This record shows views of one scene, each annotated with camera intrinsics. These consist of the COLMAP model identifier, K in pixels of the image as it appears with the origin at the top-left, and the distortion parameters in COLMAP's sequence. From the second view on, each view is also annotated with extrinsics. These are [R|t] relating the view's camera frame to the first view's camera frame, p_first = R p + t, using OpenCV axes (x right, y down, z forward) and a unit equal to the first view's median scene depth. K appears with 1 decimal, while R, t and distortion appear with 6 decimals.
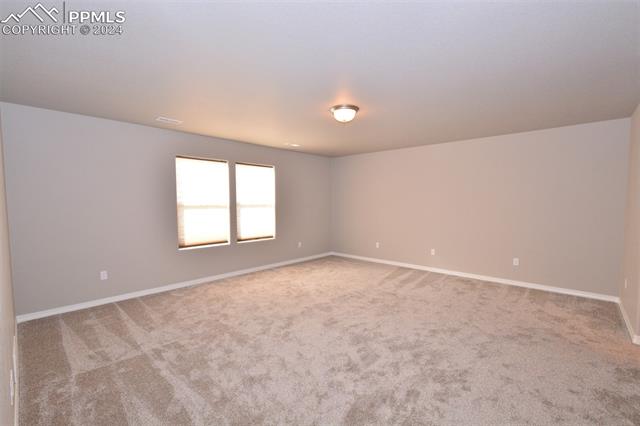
lens RADIAL K [[280.5, 0, 317.8], [0, 280.5, 218.5], [0, 0, 1]] dist [0.003427, -0.005959]
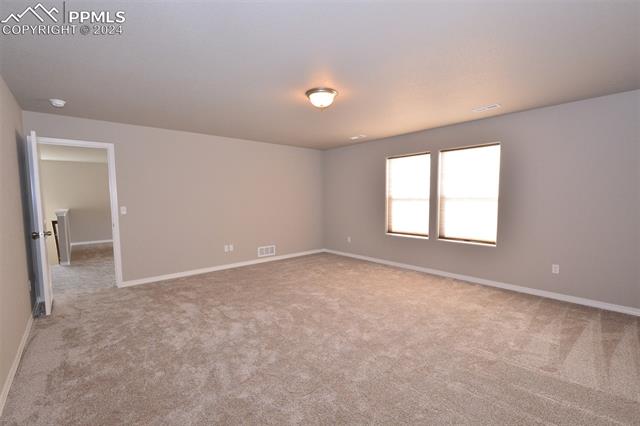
lens RADIAL K [[280.5, 0, 317.8], [0, 280.5, 218.5], [0, 0, 1]] dist [0.003427, -0.005959]
pose [[-0.102798, 0.082279, -0.991294, 0.678020], [-0.045437, 0.995144, 0.087310, -0.044961], [0.993664, 0.054017, -0.098560, 0.730649]]
